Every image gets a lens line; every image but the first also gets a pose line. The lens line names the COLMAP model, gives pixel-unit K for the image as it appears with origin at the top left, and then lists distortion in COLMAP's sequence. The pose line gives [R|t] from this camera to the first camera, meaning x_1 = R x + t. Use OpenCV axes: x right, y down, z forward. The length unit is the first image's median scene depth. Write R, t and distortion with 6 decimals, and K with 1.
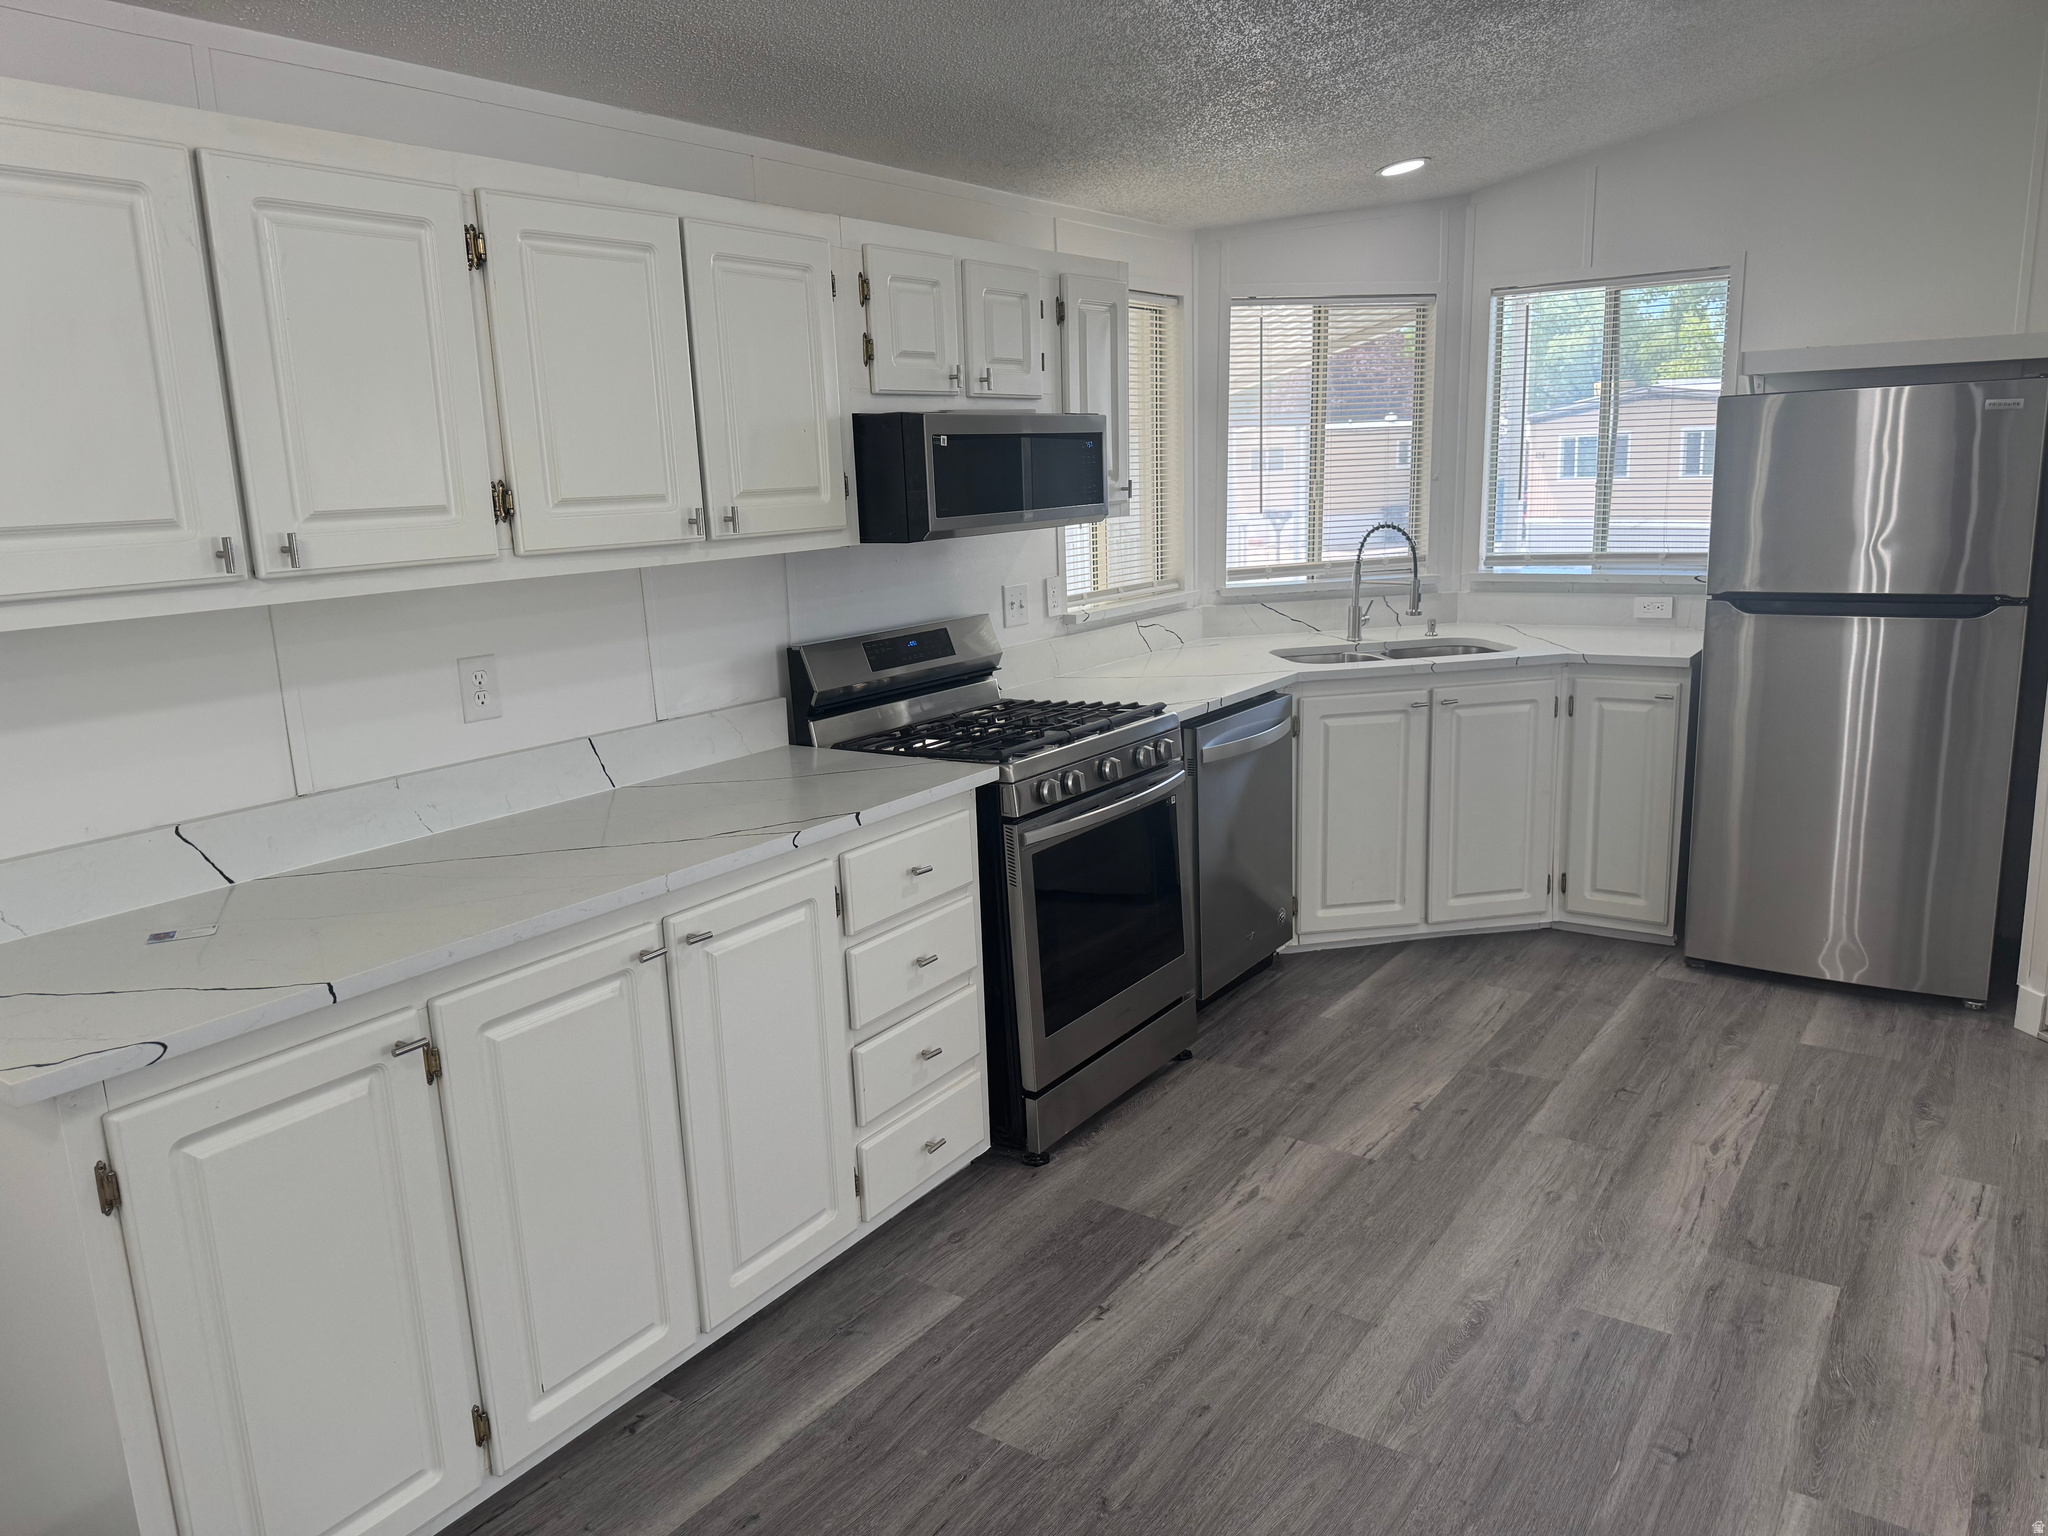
lens RADIAL K [[1458.9, 0, 1024.0], [0, 1458.9, 768.0], [0, 0, 1]] dist [0.101026, -0.126263]
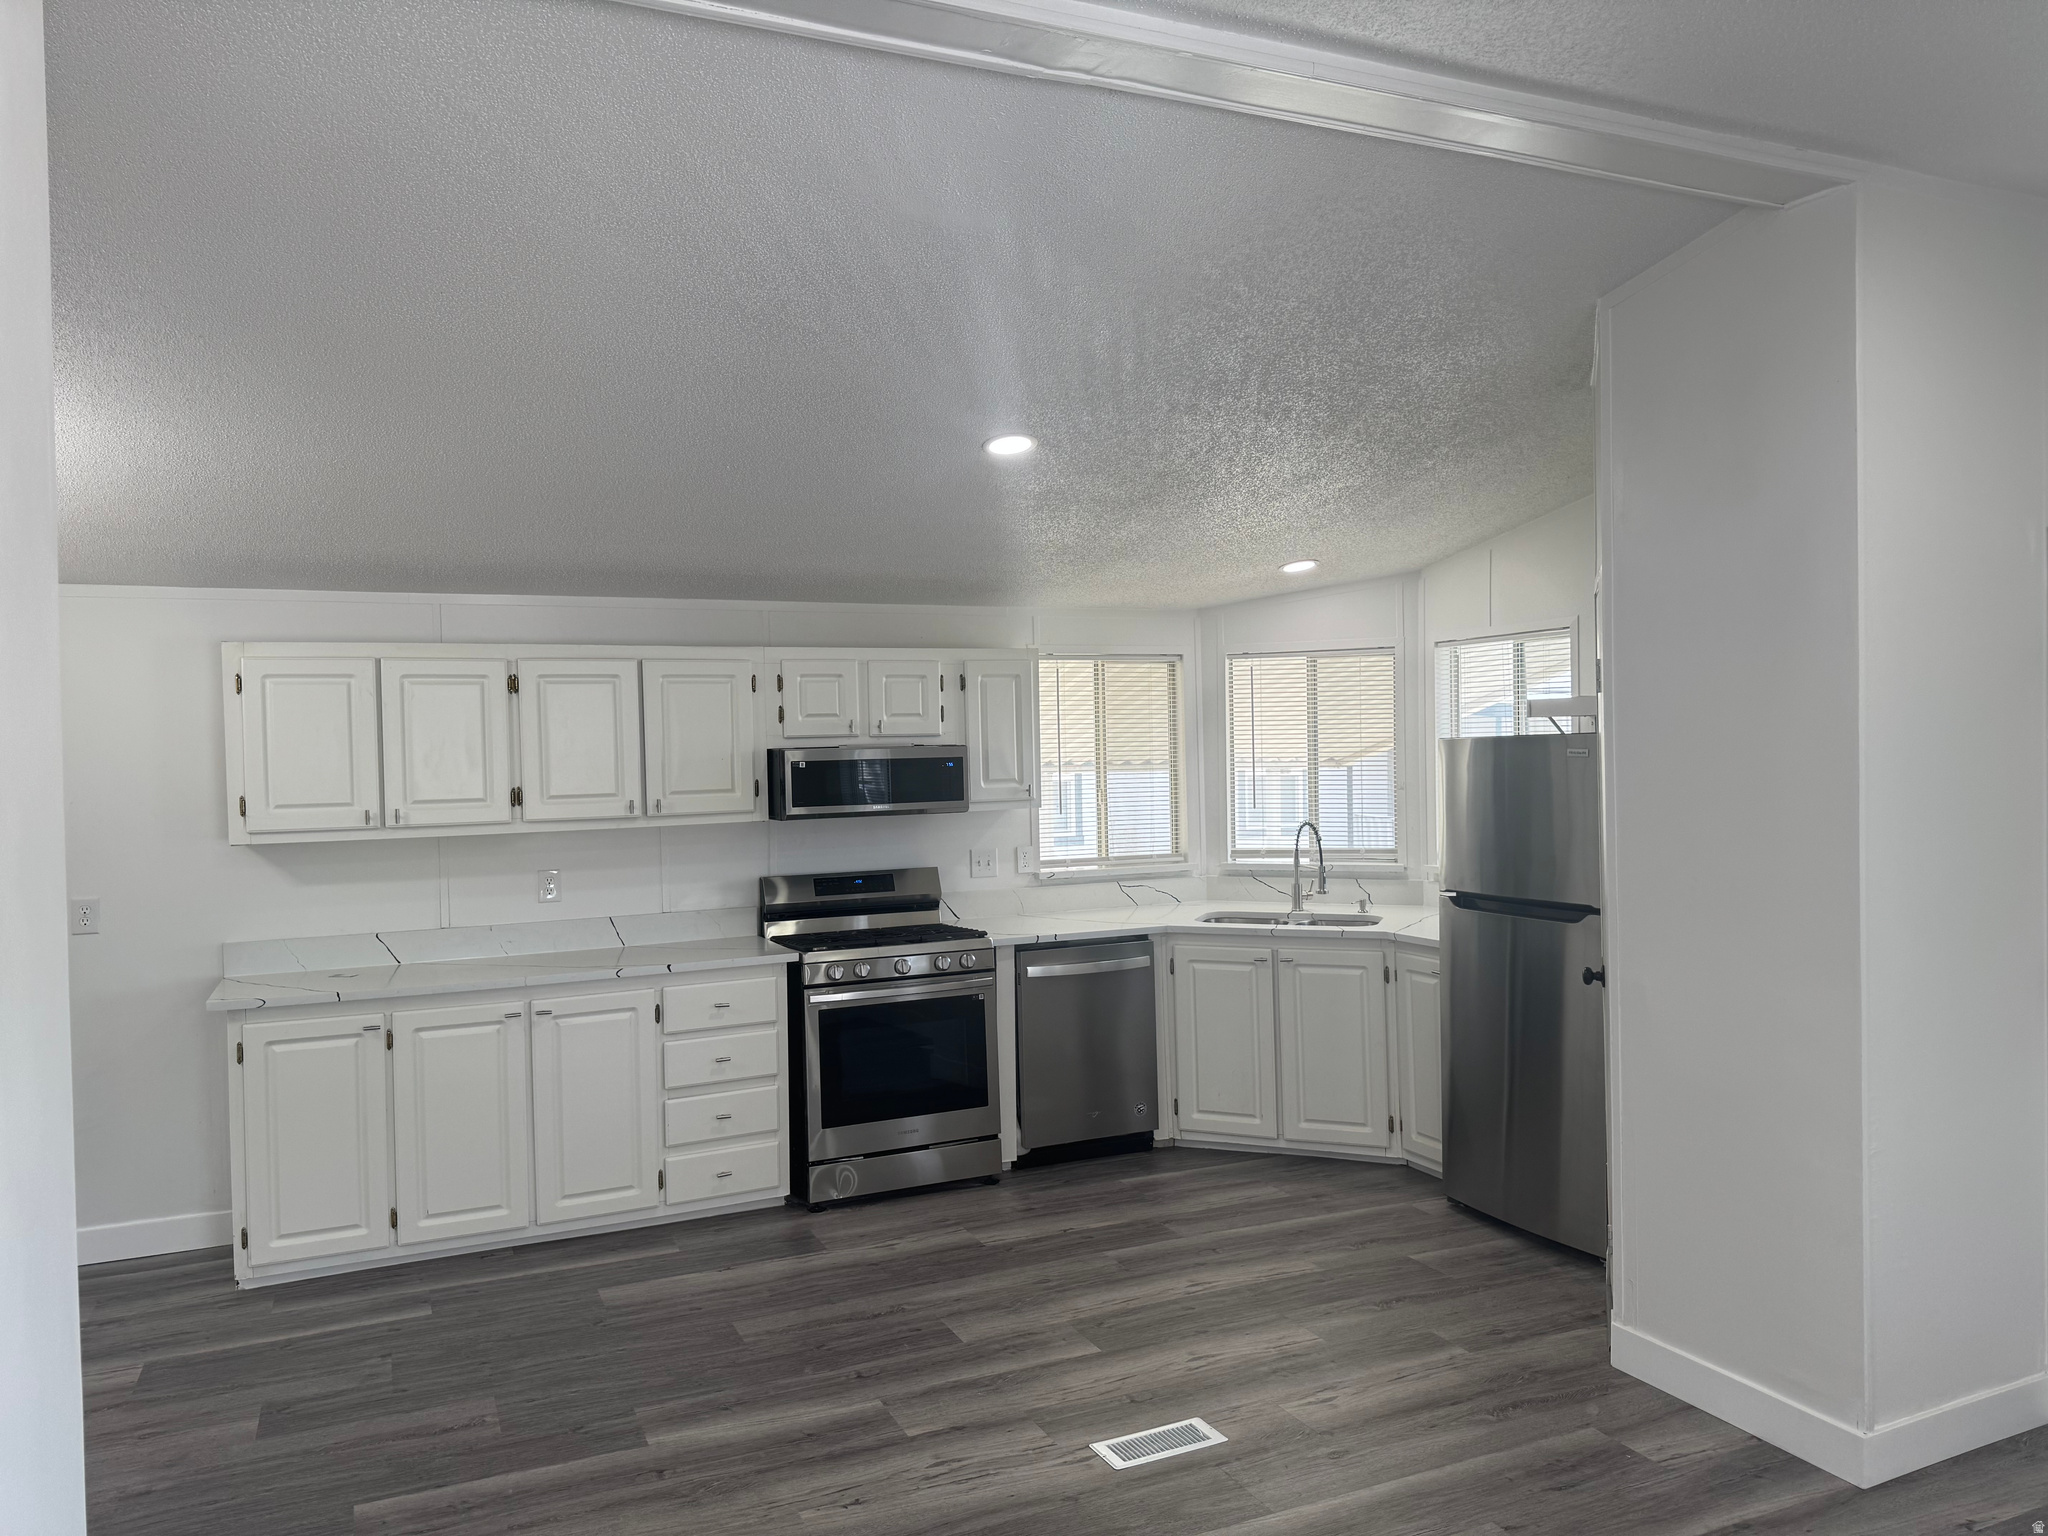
lens RADIAL K [[1458.9, 0, 1024.0], [0, 1458.9, 768.0], [0, 0, 1]] dist [0.101026, -0.126263]
pose [[0.852168, 0.026324, -0.522606, 1.024716], [-0.116226, 0.983308, -0.139990, -0.005440], [0.510198, 0.180035, 0.841003, -0.315617]]
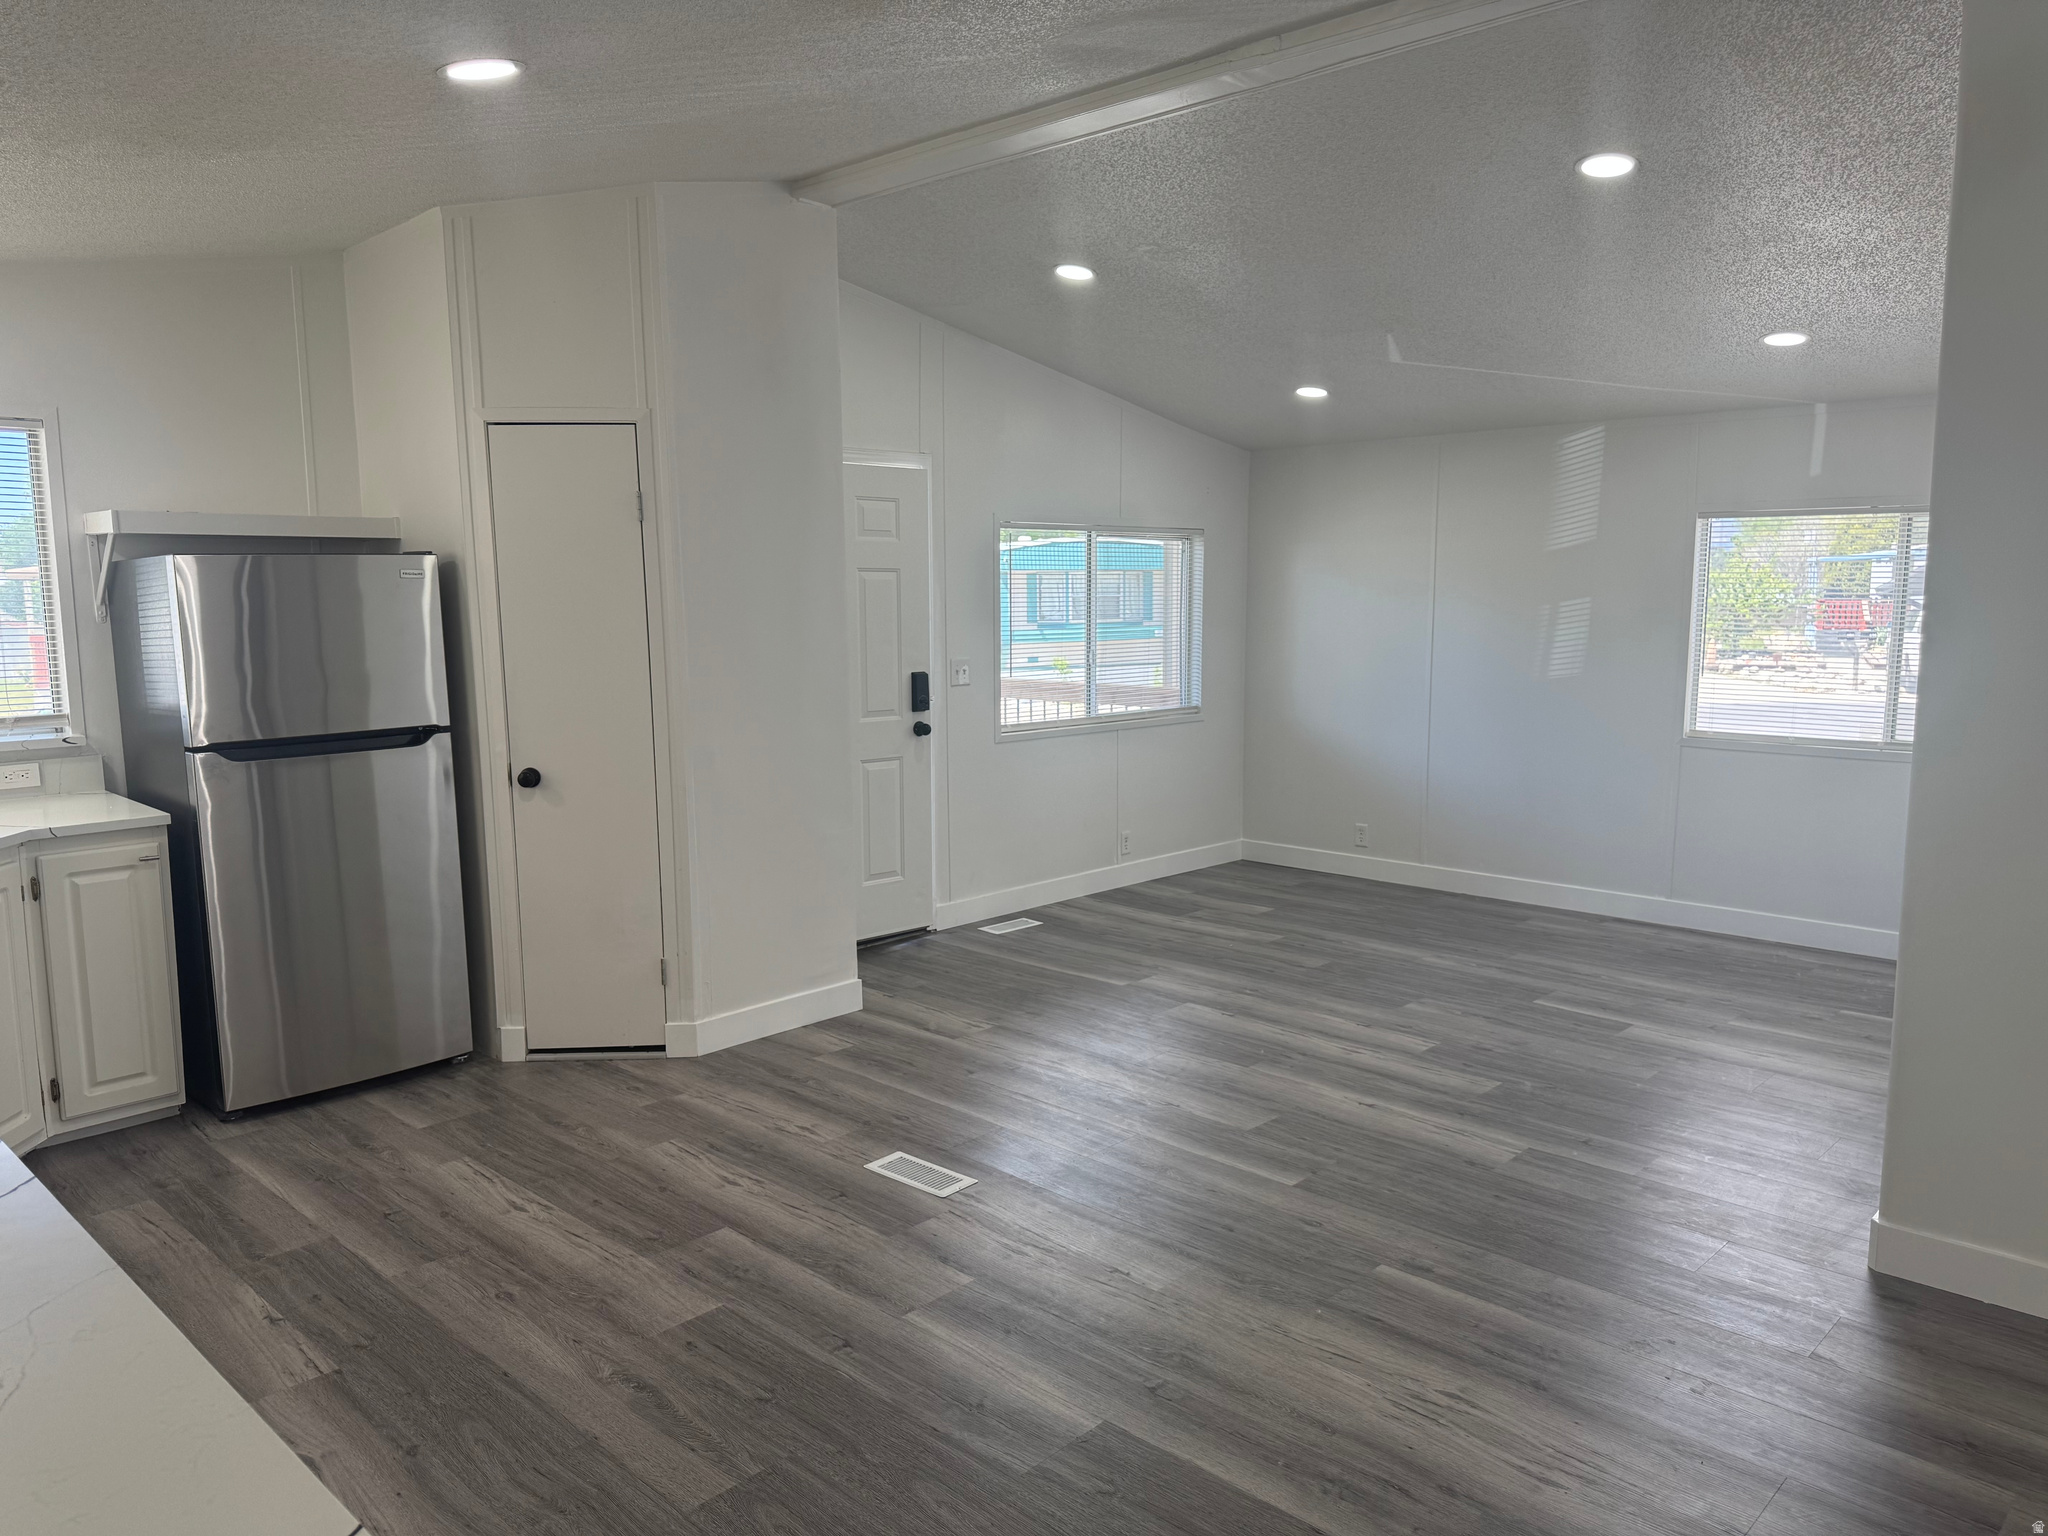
lens RADIAL K [[1438.7, 0, 1024.0], [0, 1438.7, 768.0], [0, 0, 1]] dist [0.055190, -0.064073]
pose [[0.162135, -0.089436, 0.982707, -0.528911], [0.203304, 0.977546, 0.055423, -0.056223], [-0.965598, 0.190803, 0.176677, 0.364637]]
